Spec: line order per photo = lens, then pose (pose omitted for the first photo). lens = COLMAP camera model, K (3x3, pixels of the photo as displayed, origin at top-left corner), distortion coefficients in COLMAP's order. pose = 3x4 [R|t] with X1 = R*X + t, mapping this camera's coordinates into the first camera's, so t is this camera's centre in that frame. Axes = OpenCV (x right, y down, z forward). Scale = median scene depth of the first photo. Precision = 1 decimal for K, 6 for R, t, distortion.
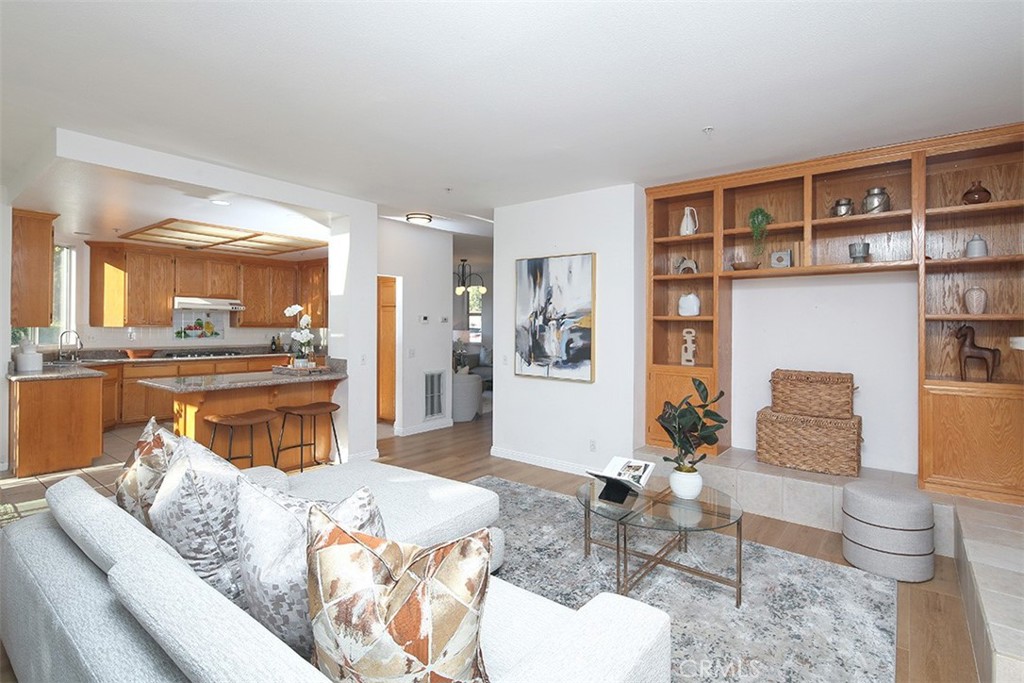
lens RADIAL K [[500.6, 0, 502.0], [0, 500.6, 328.9], [0, 0, 1]] dist [0.001928, -0.001129]
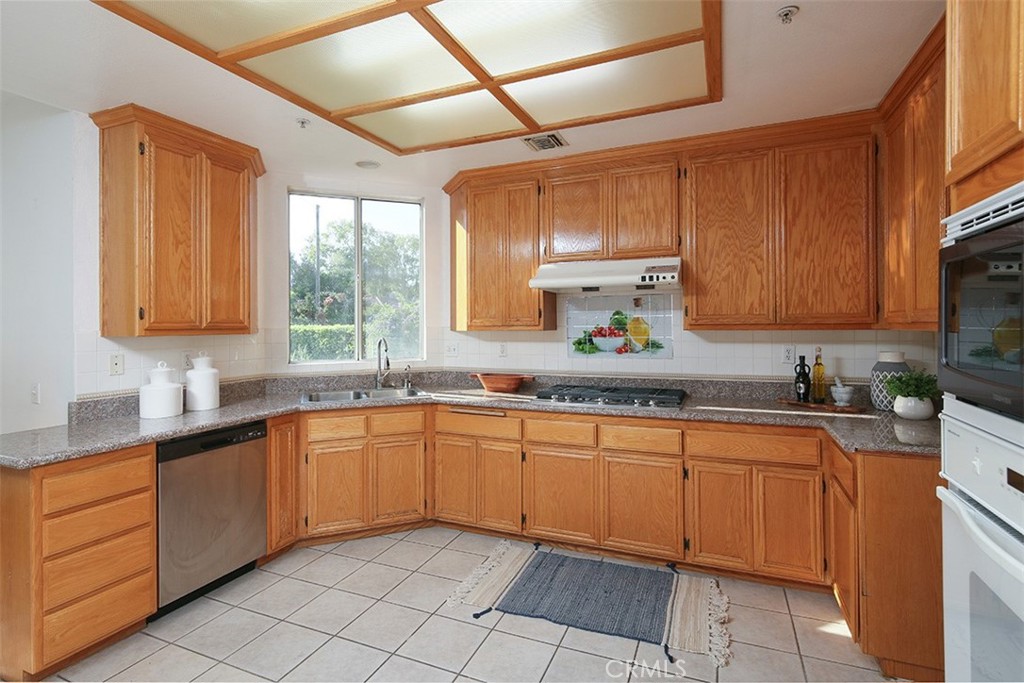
lens RADIAL K [[501.4, 0, 503.5], [0, 501.4, 327.4], [0, 0, 1]] dist [-0.015825, -0.000174]
pose [[0.280172, -0.003801, -0.959942, -0.223628], [0.009064, 0.999958, -0.001314, -0.006840], [0.959907, -0.008333, 0.280194, 0.832850]]
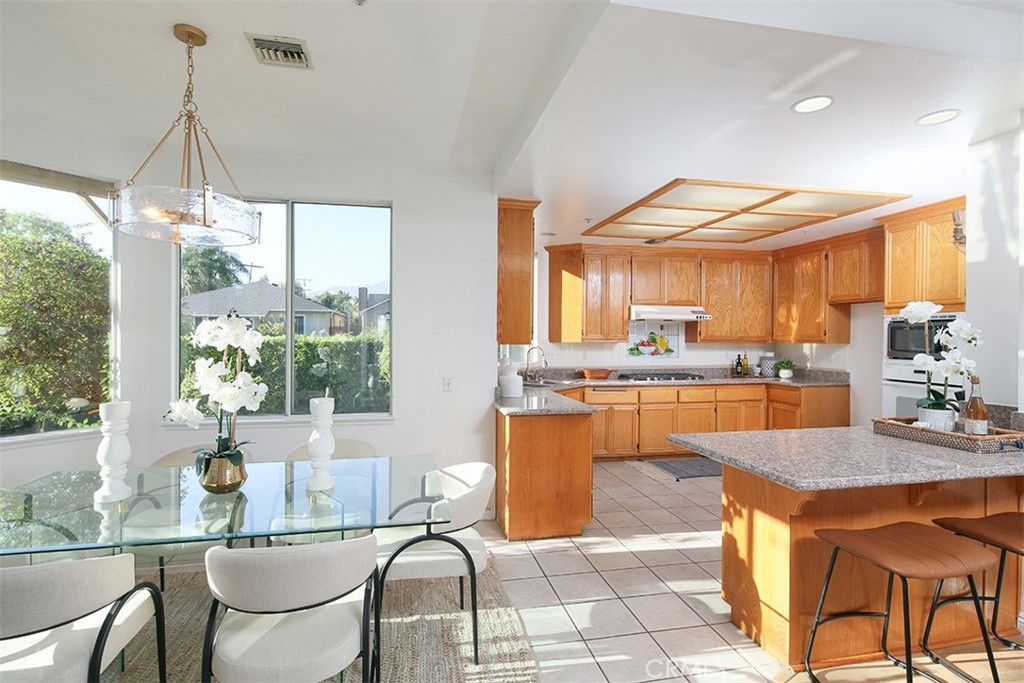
lens RADIAL K [[500.6, 0, 512.5], [0, 500.6, 344.4], [0, 0, 1]] dist [0.001928, -0.001129]
pose [[0.779196, 0.001154, -0.626780, -0.295322], [0.001296, 0.999993, 0.003452, -0.004173], [0.626779, -0.003502, 0.779189, 0.249722]]
